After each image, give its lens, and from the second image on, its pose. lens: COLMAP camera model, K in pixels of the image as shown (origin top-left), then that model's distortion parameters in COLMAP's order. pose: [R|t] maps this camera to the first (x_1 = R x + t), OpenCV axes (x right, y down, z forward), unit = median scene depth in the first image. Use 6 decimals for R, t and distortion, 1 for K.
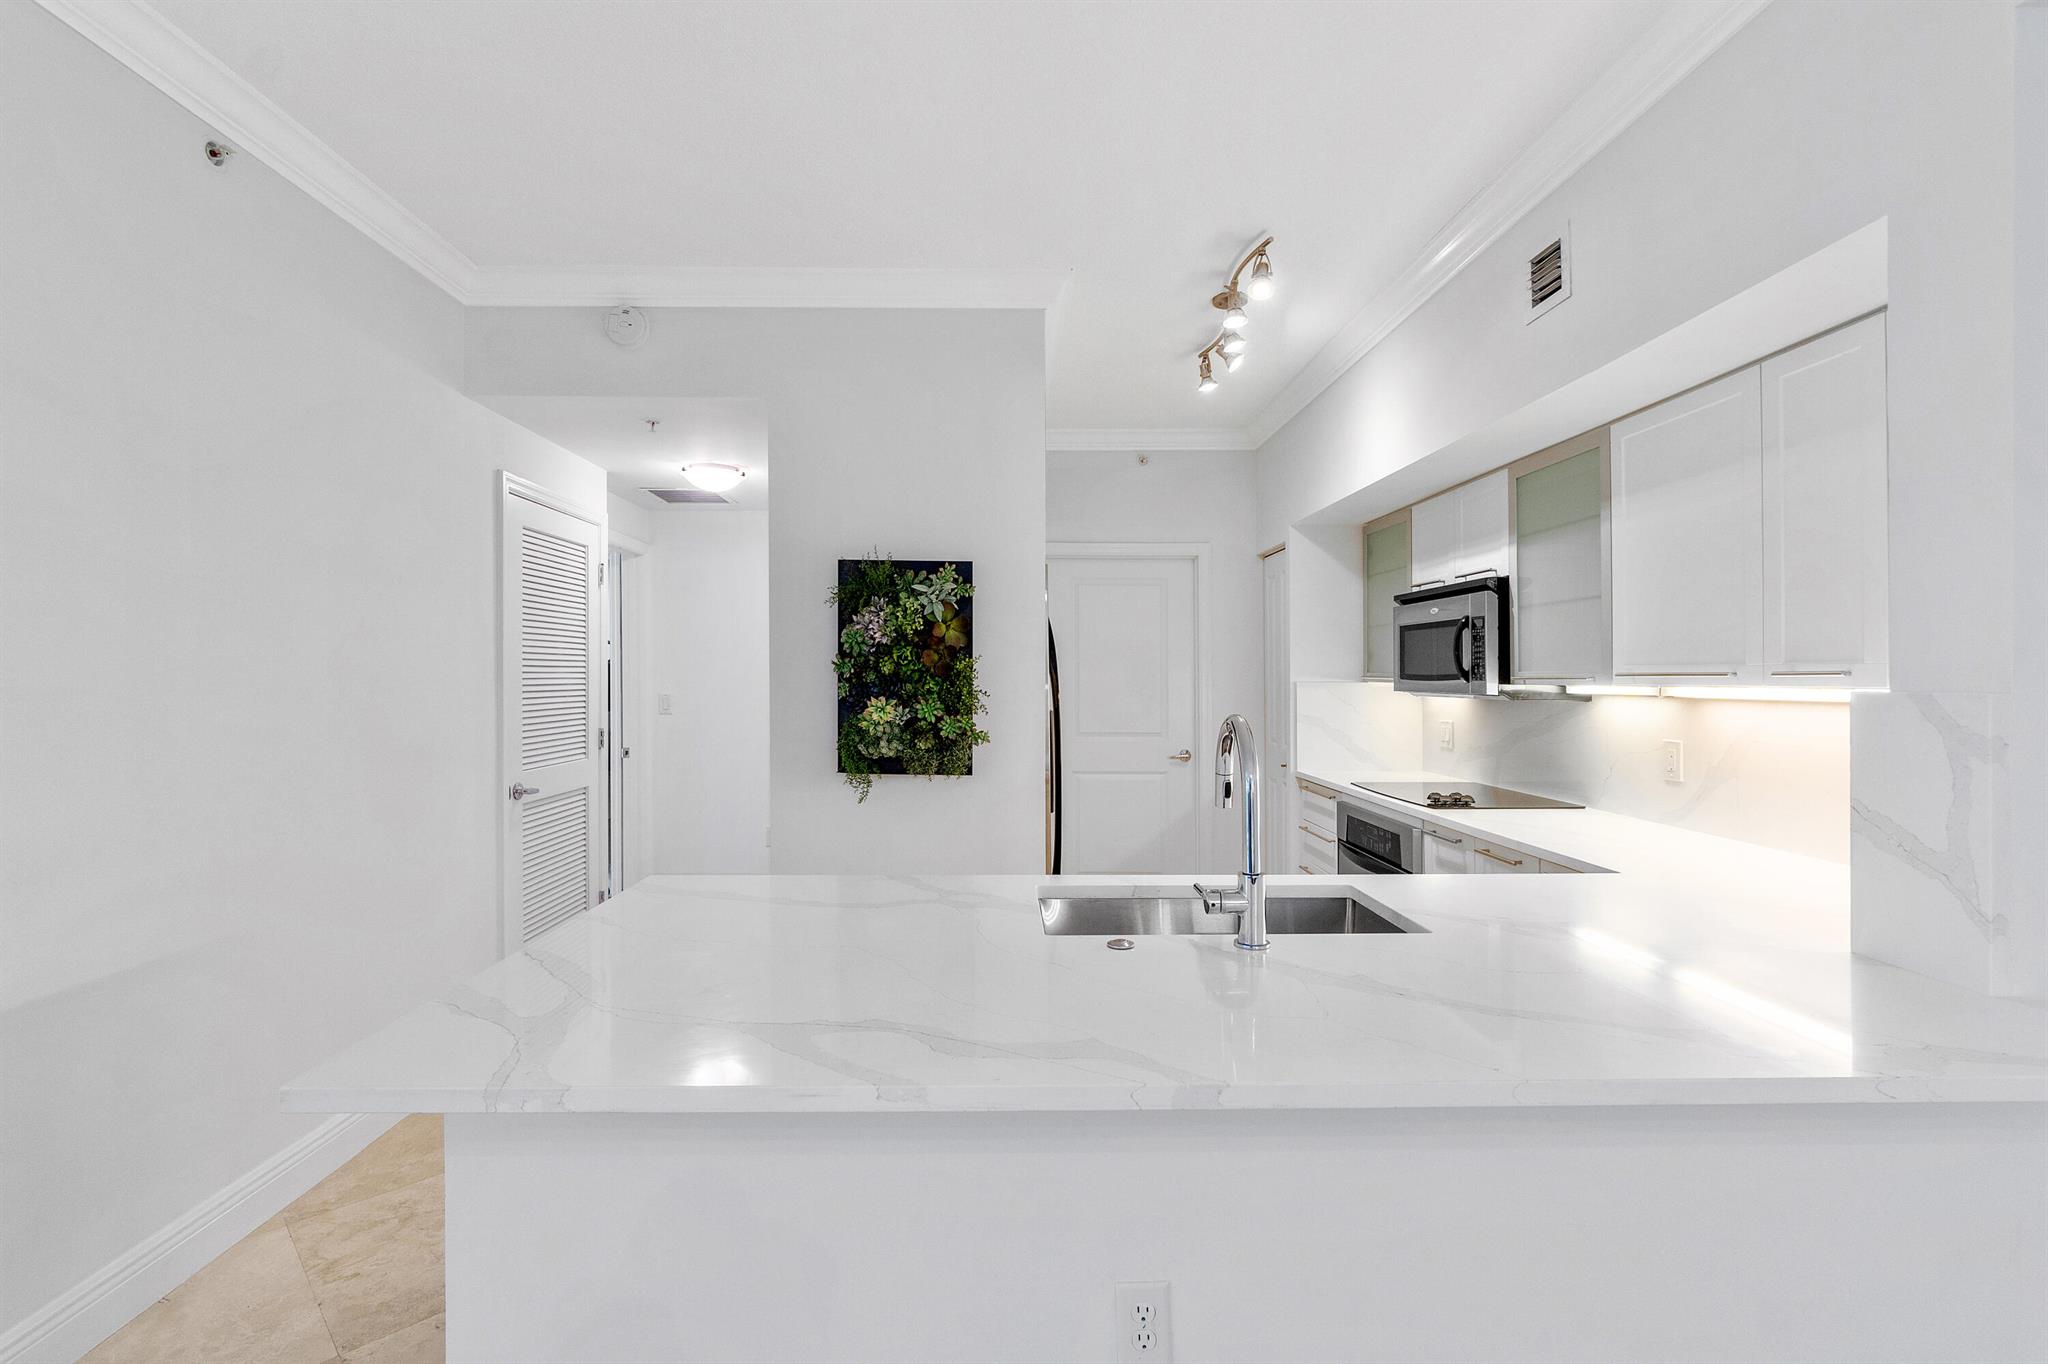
lens RADIAL K [[928.3, 0, 1024.0], [0, 928.3, 682.0], [0, 0, 1]] dist [0.000037, 0.000032]
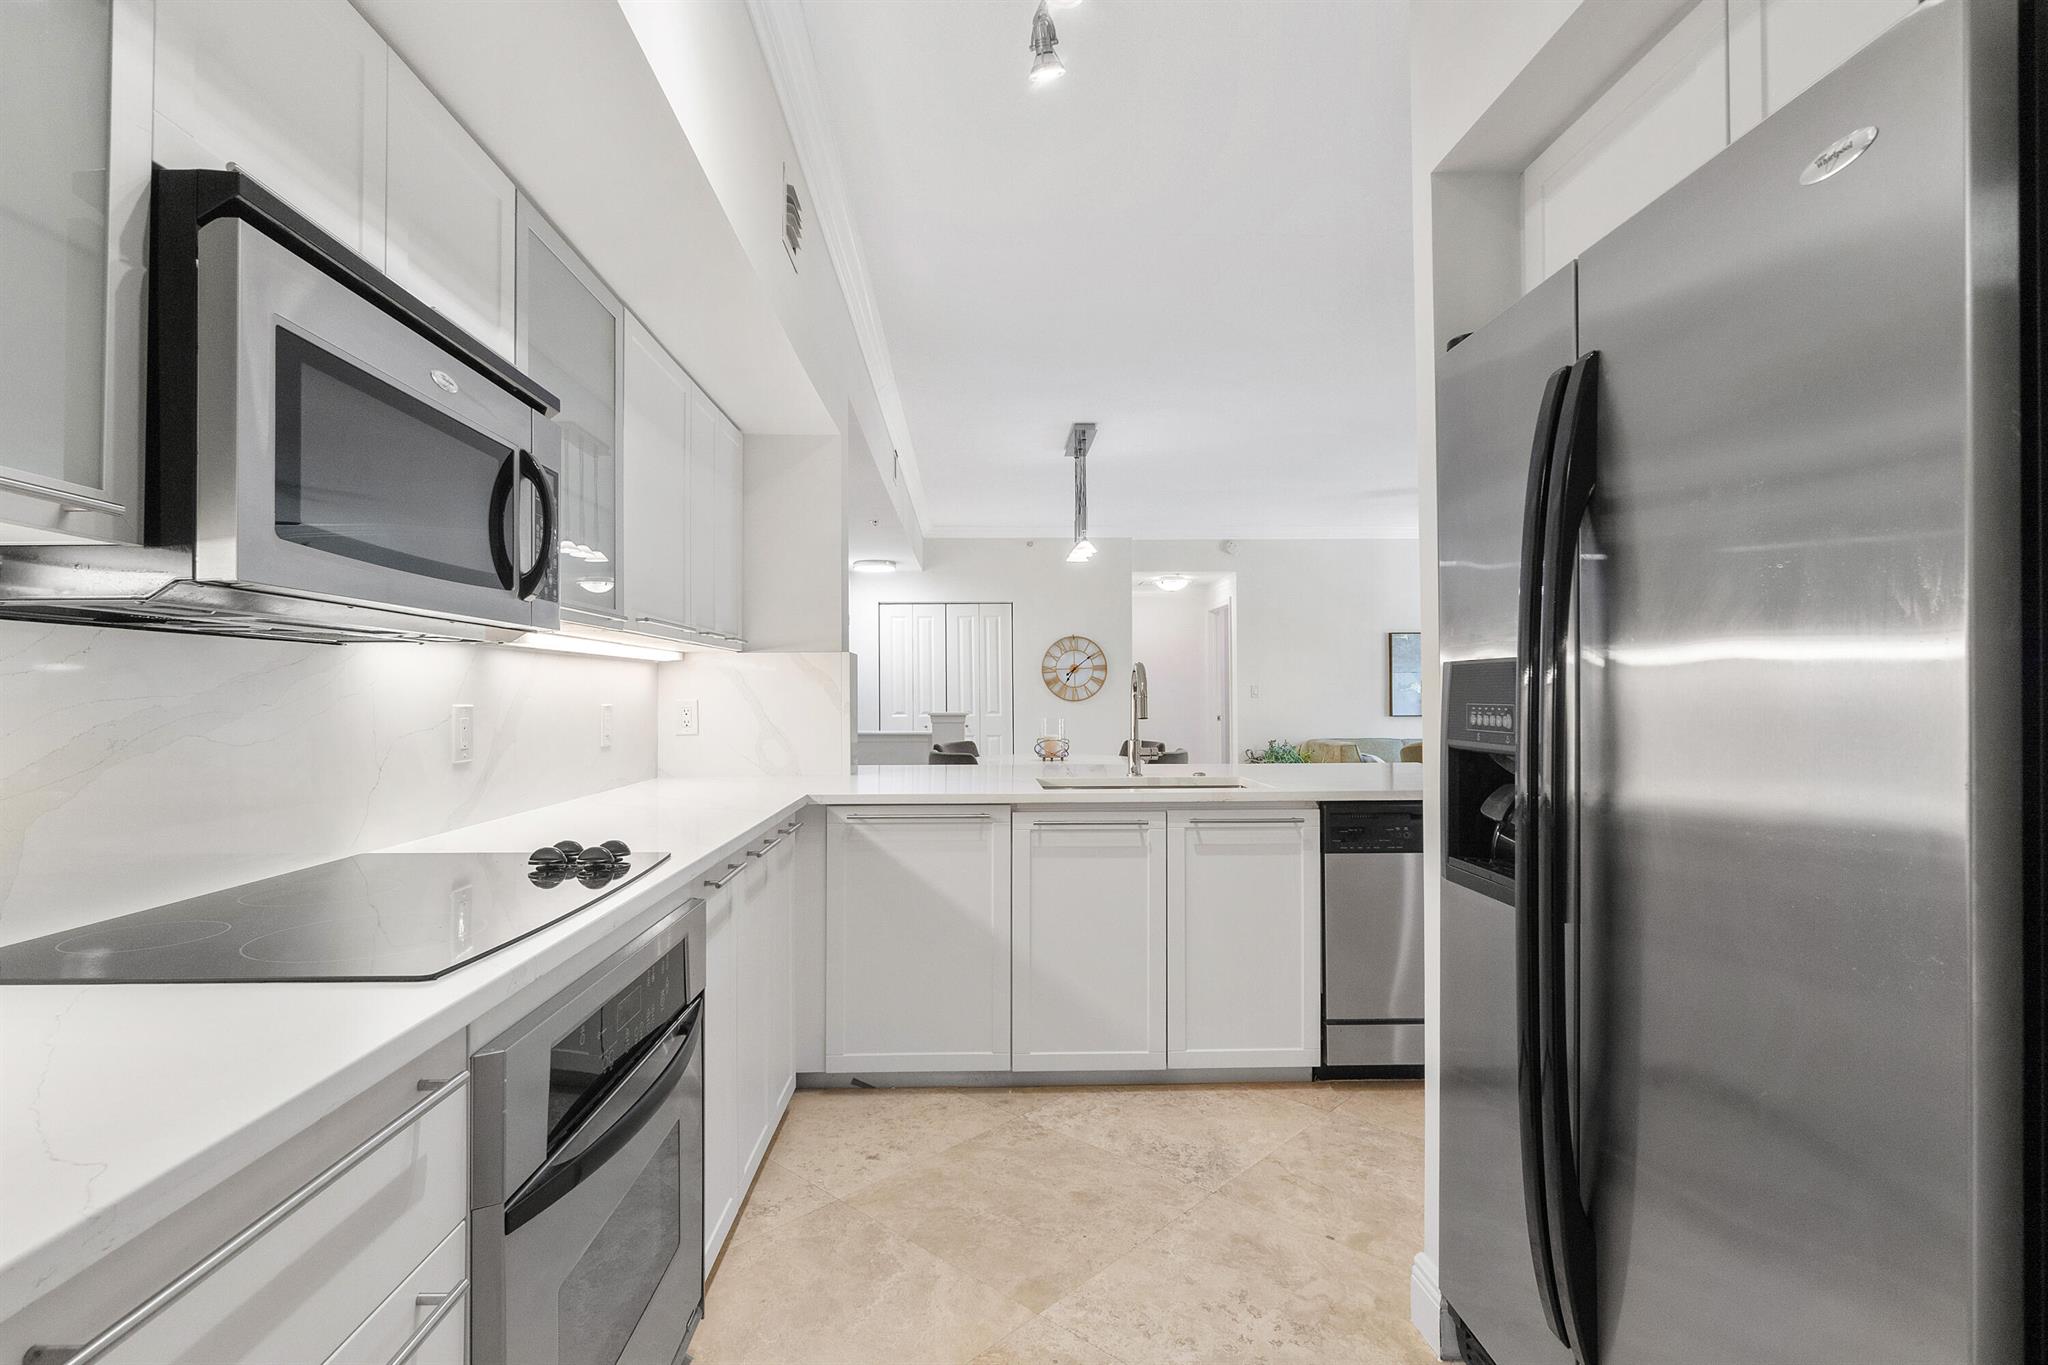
lens RADIAL K [[988.4, 0, 993.1], [0, 988.4, 677.2], [0, 0, 1]] dist [-0.000011, 0.000098]
pose [[-0.999992, 0.003620, 0.001572, 0.281803], [0.003602, 0.999933, -0.011039, 0.048275], [-0.001612, -0.011033, -0.999938, 1.650019]]
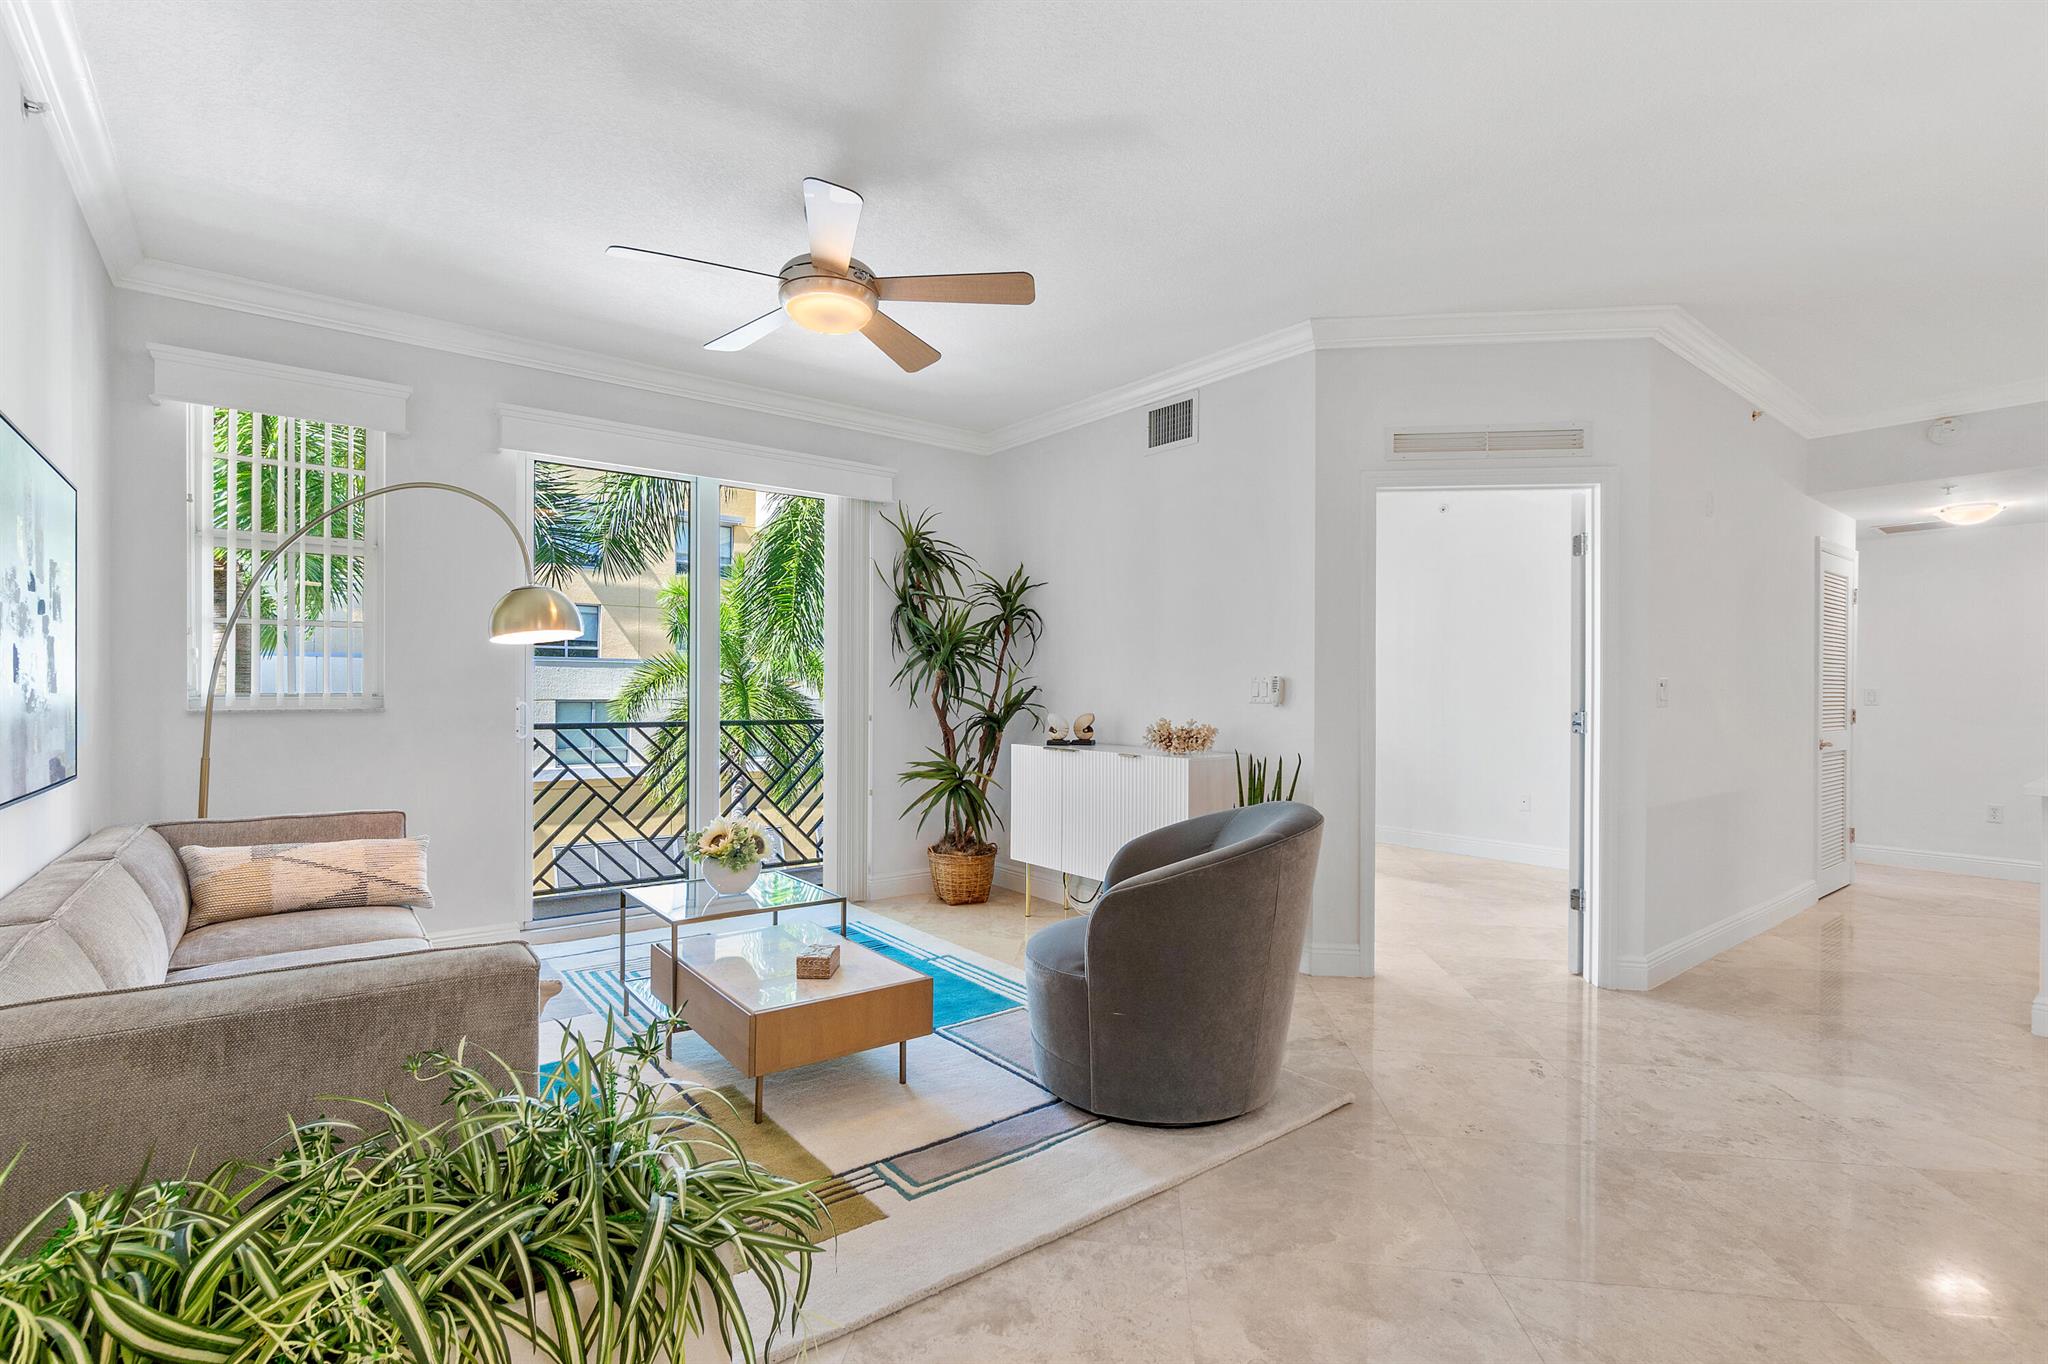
lens RADIAL K [[951.7, 0, 990.3], [0, 951.7, 695.9], [0, 0, 1]] dist [-0.001432, -0.000328]
pose [[0.588858, 0.002759, -0.808232, -0.100711], [-0.008560, 0.999959, -0.002823, 0.062234], [0.808191, 0.008580, 0.588858, -1.167819]]
